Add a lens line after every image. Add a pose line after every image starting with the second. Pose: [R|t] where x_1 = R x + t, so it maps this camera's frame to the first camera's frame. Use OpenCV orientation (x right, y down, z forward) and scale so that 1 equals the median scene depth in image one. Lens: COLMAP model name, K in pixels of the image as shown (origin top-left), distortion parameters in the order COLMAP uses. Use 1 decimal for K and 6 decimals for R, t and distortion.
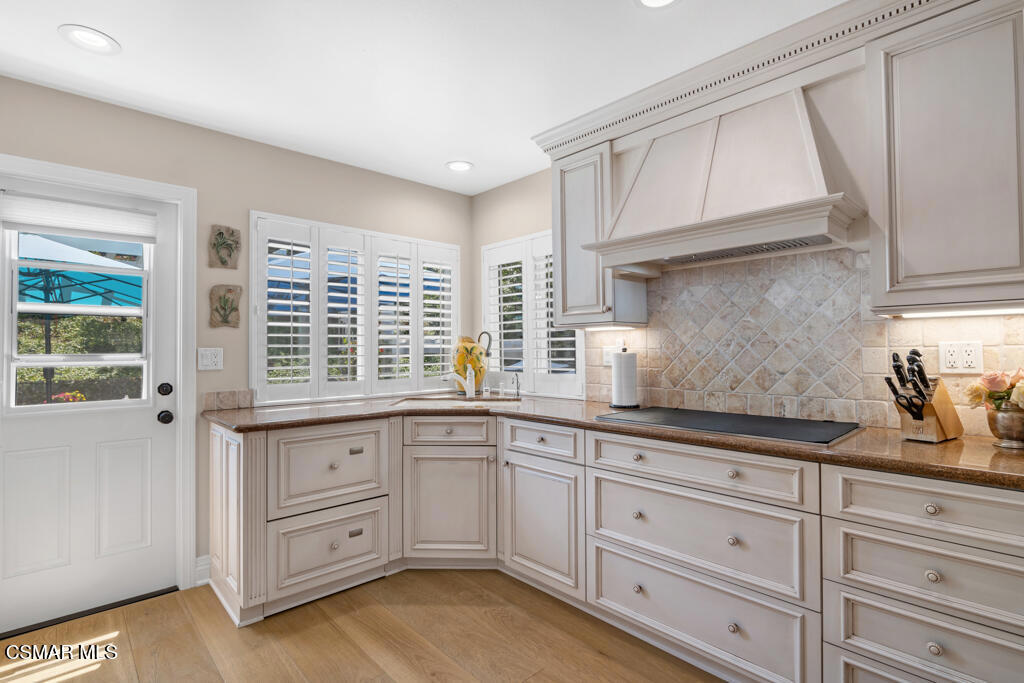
lens RADIAL K [[482.1, 0, 509.7], [0, 482.1, 343.3], [0, 0, 1]] dist [-0.019303, 0.000712]
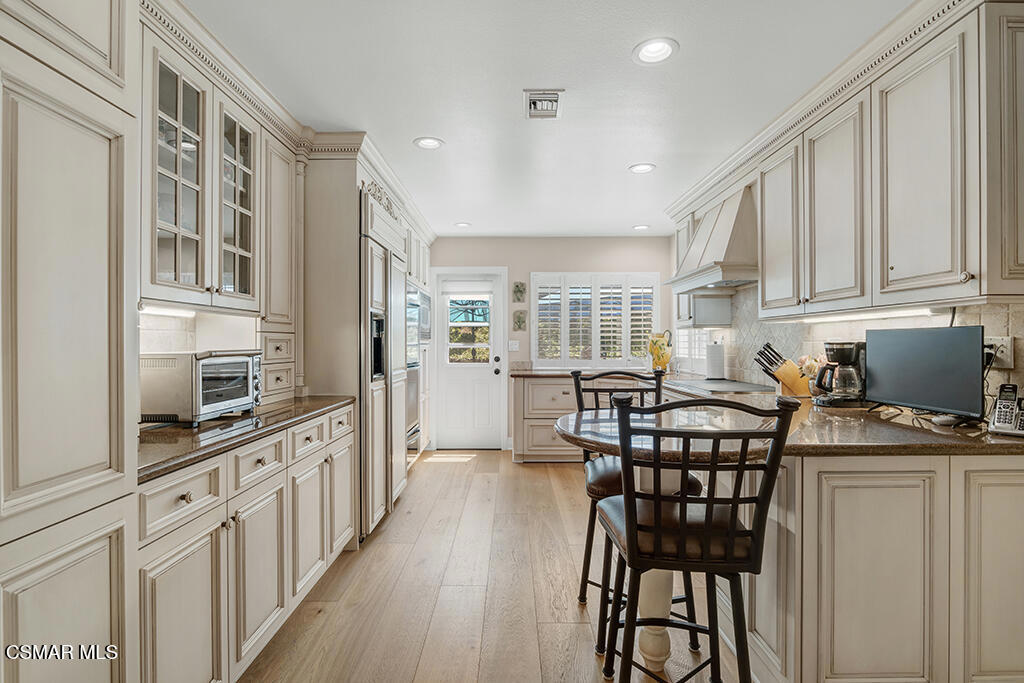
lens RADIAL K [[482.1, 0, 509.7], [0, 482.1, 343.3], [0, 0, 1]] dist [-0.019303, 0.000712]
pose [[0.728629, 0.006930, -0.684873, 0.822921], [0.005631, 0.999854, 0.016107, -0.012521], [0.684885, -0.015592, 0.728484, -0.569065]]
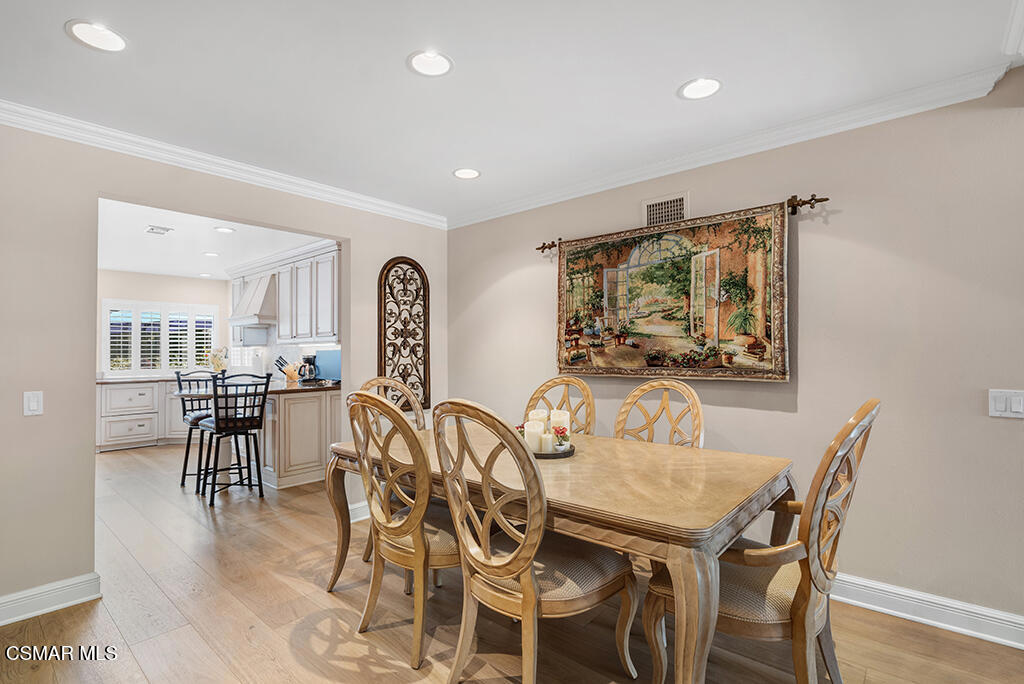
lens RADIAL K [[482.1, 0, 509.7], [0, 482.1, 343.8], [0, 0, 1]] dist [-0.019303, 0.000712]
pose [[0.994280, 0.000797, 0.106804, 1.321229], [-0.000501, 0.999996, -0.002800, -0.041781], [-0.106806, 0.002730, 0.994276, -1.700372]]
